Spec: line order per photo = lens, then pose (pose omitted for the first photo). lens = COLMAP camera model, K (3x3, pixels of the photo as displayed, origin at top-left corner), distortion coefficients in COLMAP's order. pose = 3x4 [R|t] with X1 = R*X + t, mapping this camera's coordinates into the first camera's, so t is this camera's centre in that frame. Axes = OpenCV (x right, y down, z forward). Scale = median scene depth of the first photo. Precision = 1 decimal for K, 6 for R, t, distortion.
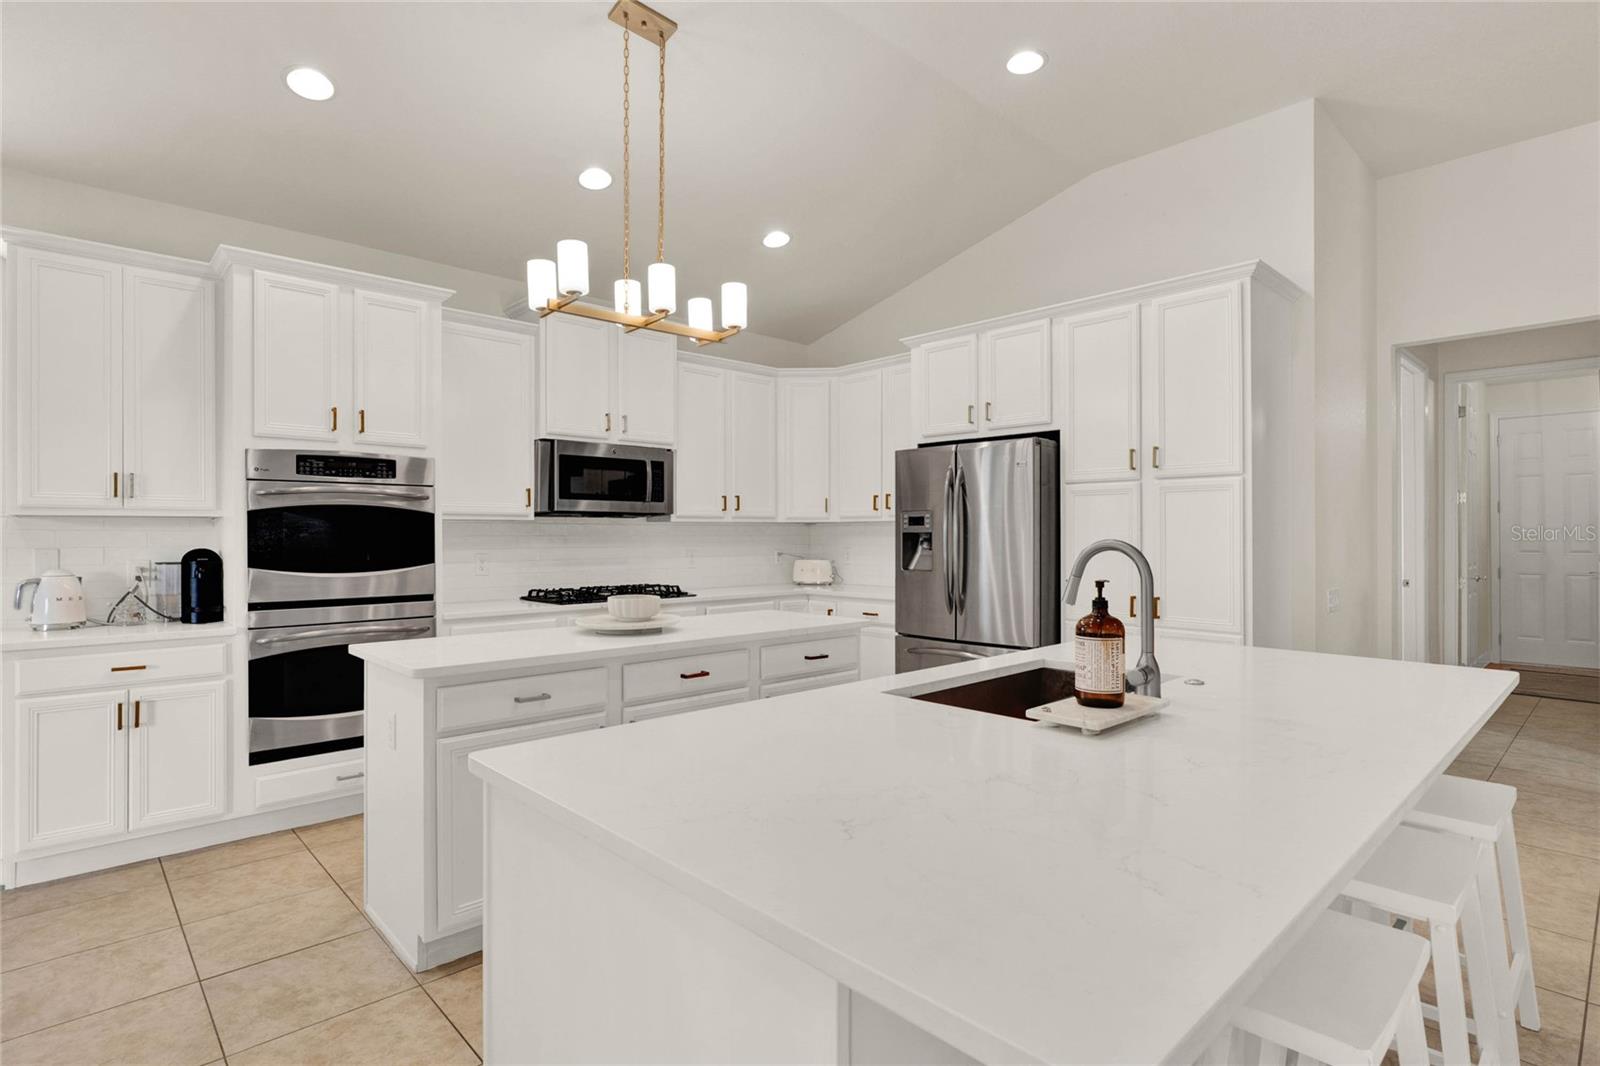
lens RADIAL K [[804.3, 0, 803.1], [0, 804.3, 532.5], [0, 0, 1]] dist [-0.013456, 0.004629]
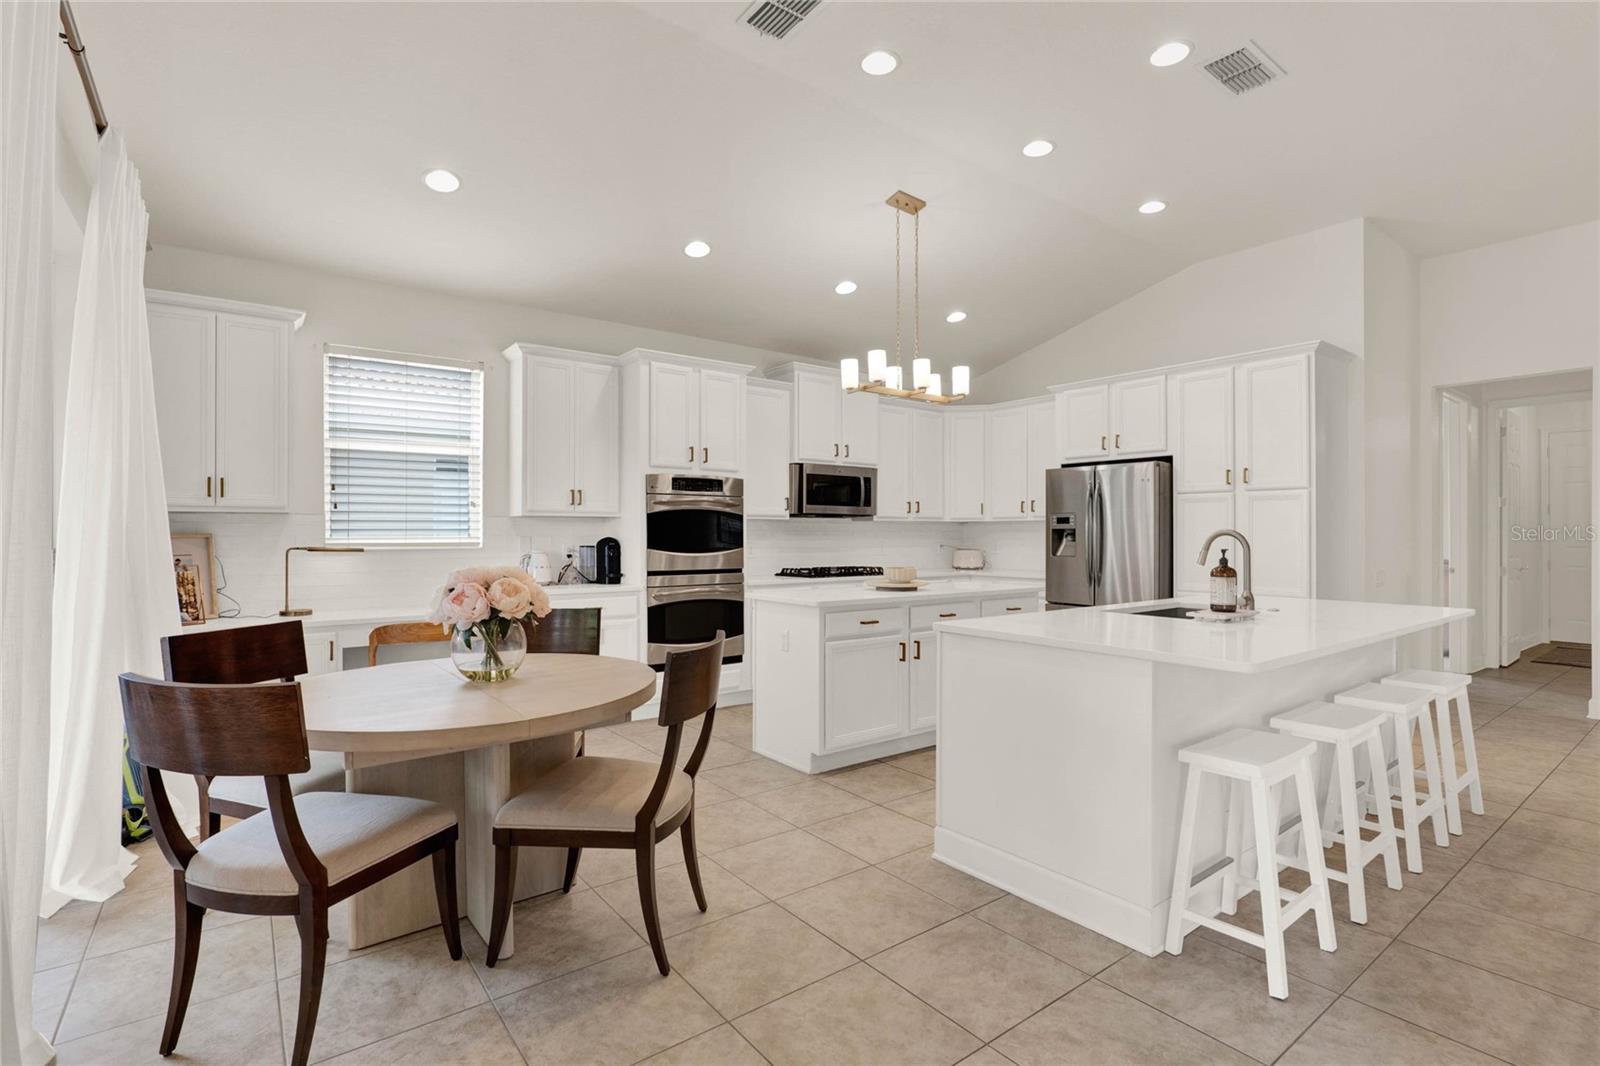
lens RADIAL K [[756.3, 0, 802.2], [0, 756.3, 532.3], [0, 0, 1]] dist [-0.029938, 0.008590]
pose [[0.994082, 0.002576, -0.108598, -0.190734], [-0.002583, 0.999997, 0.000083, 0.008573], [0.108598, 0.000198, 0.994086, -0.392441]]
